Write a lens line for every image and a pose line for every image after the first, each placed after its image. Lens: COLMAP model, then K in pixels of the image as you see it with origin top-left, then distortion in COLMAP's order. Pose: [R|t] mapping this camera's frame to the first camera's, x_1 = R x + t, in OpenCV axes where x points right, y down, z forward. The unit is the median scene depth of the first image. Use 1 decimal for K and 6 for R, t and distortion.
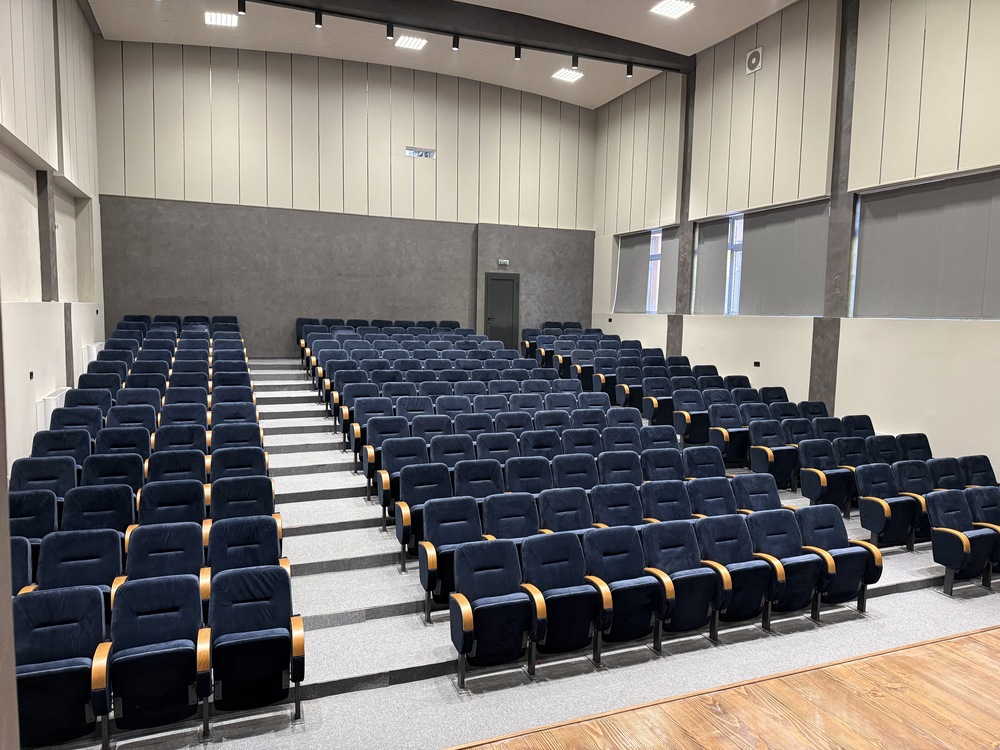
lens RADIAL K [[709.6, 0, 494.4], [0, 709.6, 378.2], [0, 0, 1]] dist [0.079649, -0.100148]
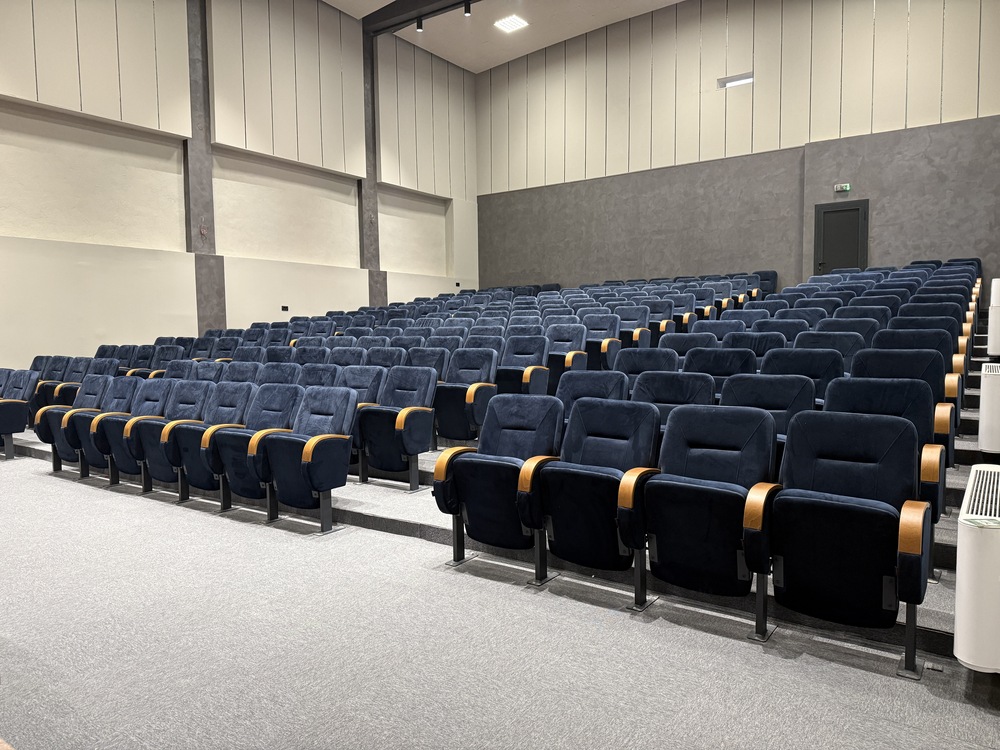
lens RADIAL K [[709.6, 0, 496.4], [0, 709.6, 381.1], [0, 0, 1]] dist [0.079649, -0.100148]
pose [[0.538071, 0.030069, -0.842363, 0.514400], [-0.057873, 0.998323, -0.001331, 0.070810], [0.840911, 0.049466, 0.538908, 0.321950]]
